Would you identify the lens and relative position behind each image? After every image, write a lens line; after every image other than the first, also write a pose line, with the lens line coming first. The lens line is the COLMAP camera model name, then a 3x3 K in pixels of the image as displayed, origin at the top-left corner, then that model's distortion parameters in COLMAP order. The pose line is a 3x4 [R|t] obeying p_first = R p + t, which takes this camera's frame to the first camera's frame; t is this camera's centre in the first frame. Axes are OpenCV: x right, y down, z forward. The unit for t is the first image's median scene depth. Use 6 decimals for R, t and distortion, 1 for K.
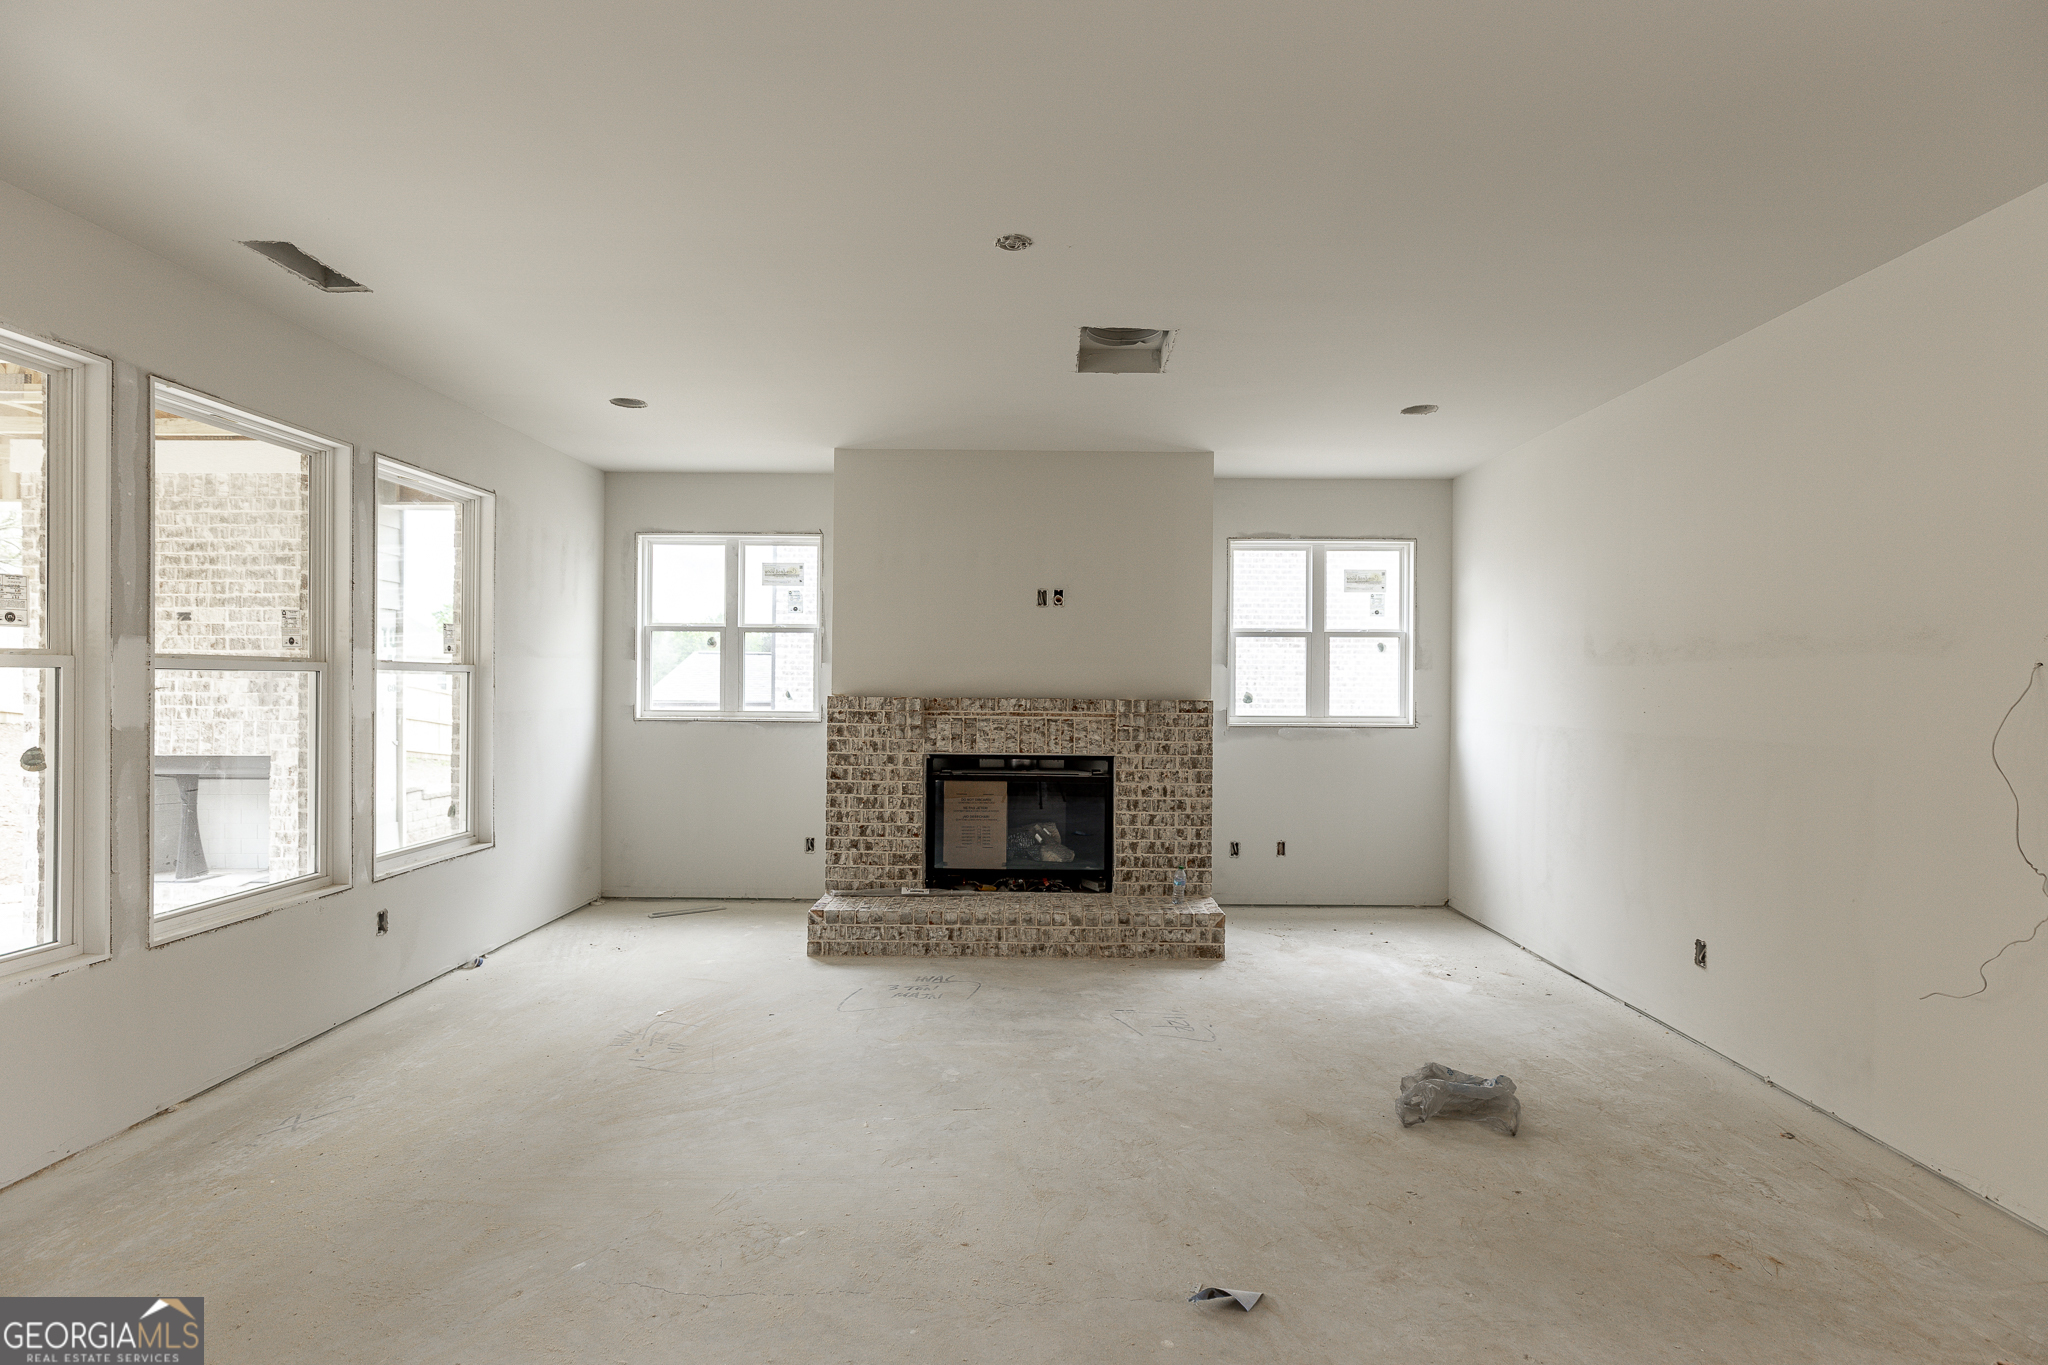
lens RADIAL K [[966.6, 0, 1035.8], [0, 966.6, 686.5], [0, 0, 1]] dist [-0.001878, -0.002306]
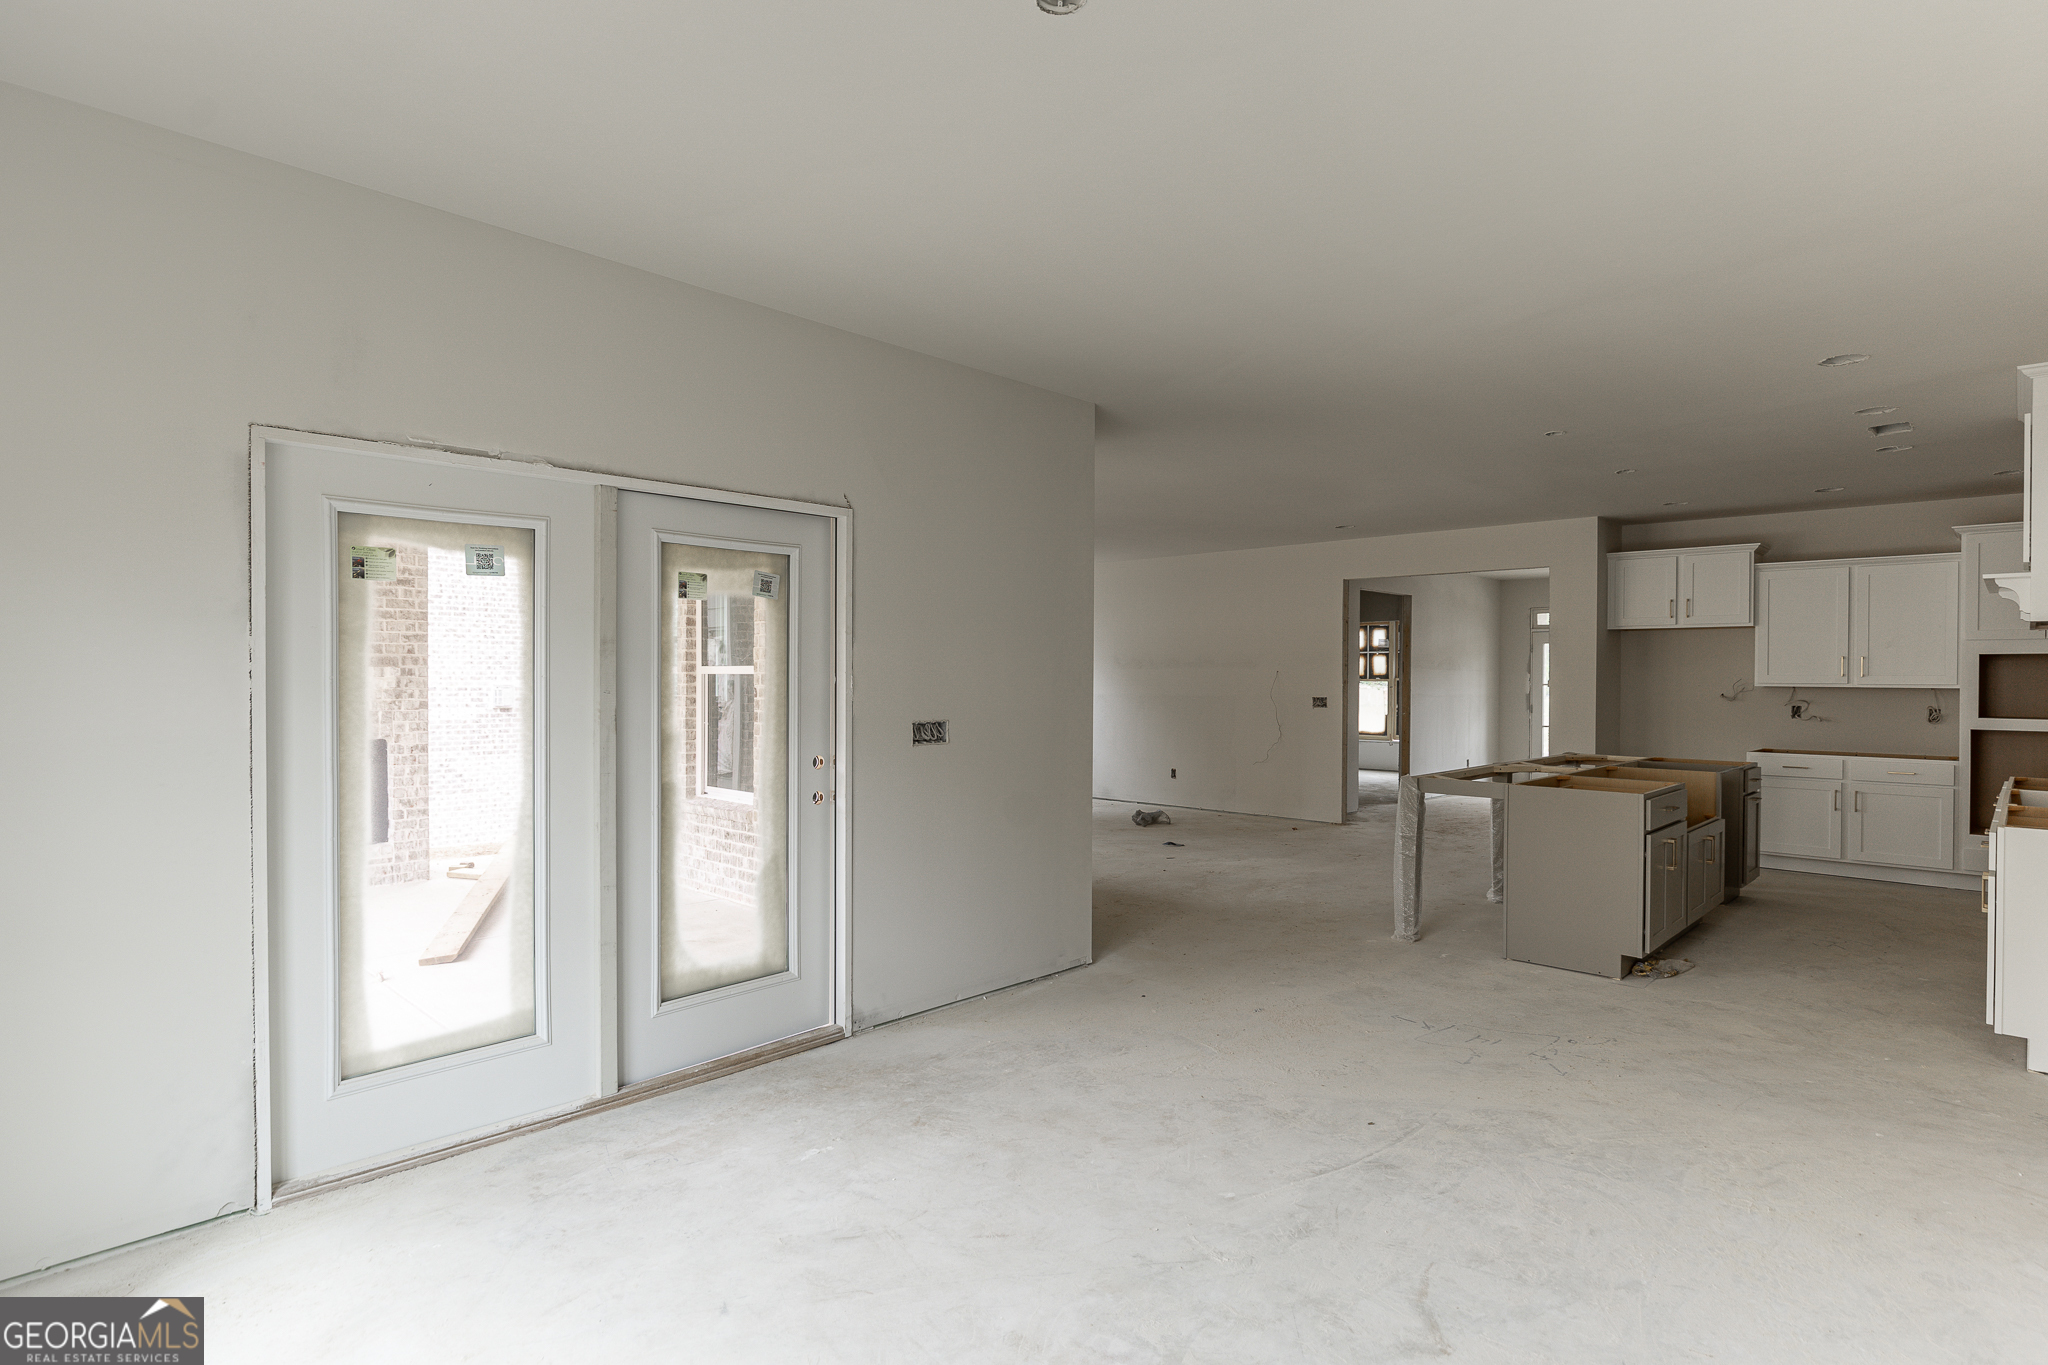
lens RADIAL K [[1072.2, 0, 1042.3], [0, 1072.2, 685.4], [0, 0, 1]] dist [-0.002932, -0.001181]
pose [[0.683369, -0.011732, 0.729979, -1.269545], [0.004357, 0.999919, 0.011991, -0.009954], [-0.730060, -0.005014, 0.683365, -0.577670]]
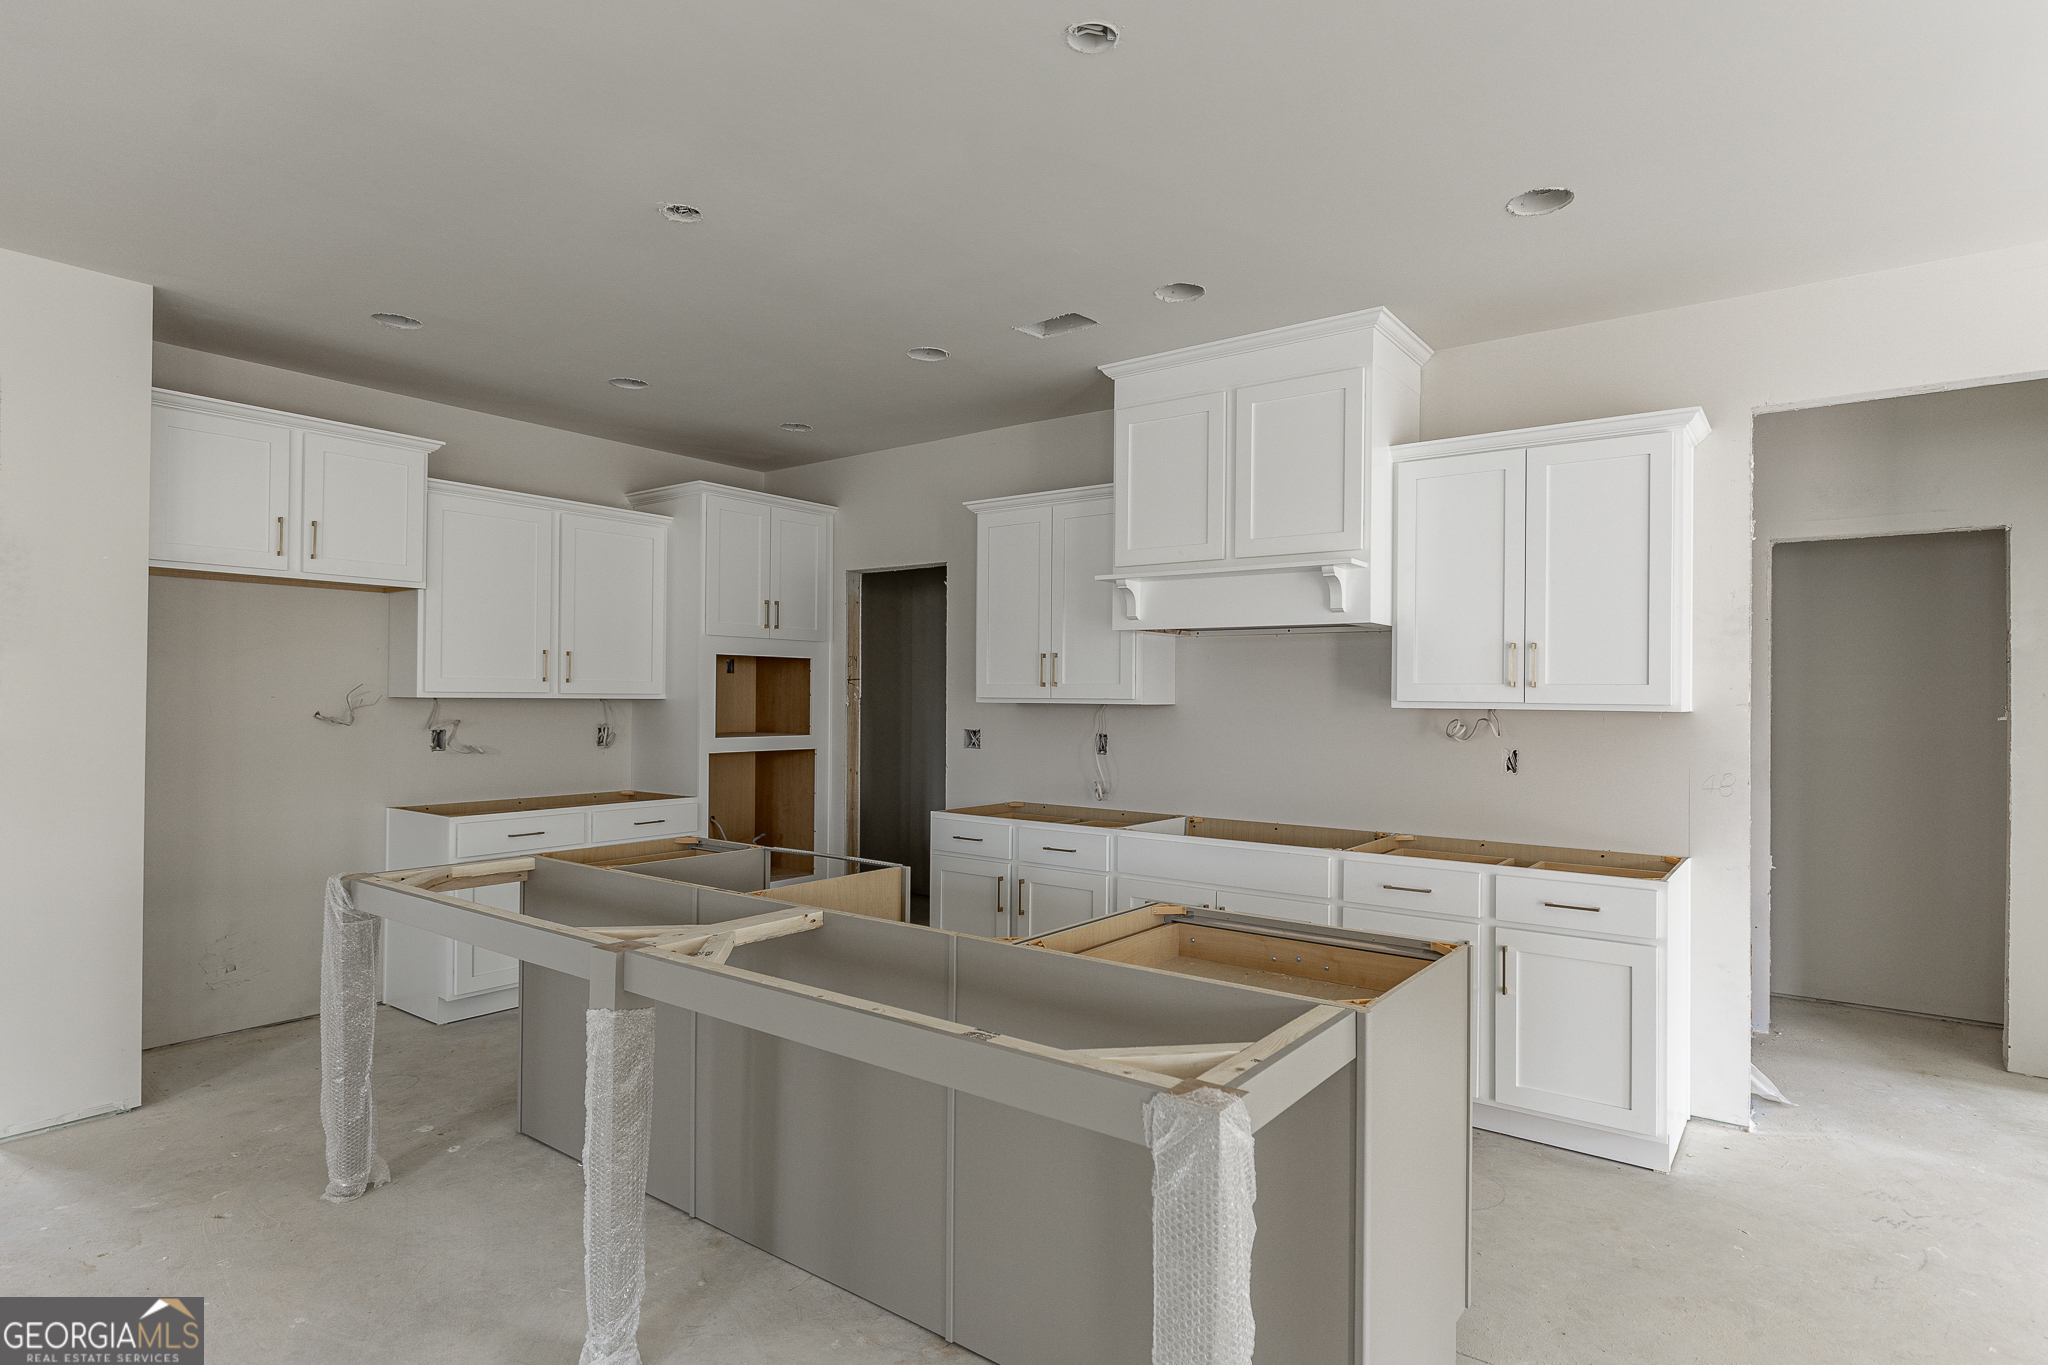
lens RADIAL K [[1072.2, 0, 1042.3], [0, 1072.2, 685.4], [0, 0, 1]] dist [-0.002932, -0.001181]
pose [[-0.802691, -0.011984, 0.596275, -0.352665], [-0.013680, 0.999905, 0.001681, -0.003942], [-0.596238, -0.006808, -0.802779, 0.117980]]
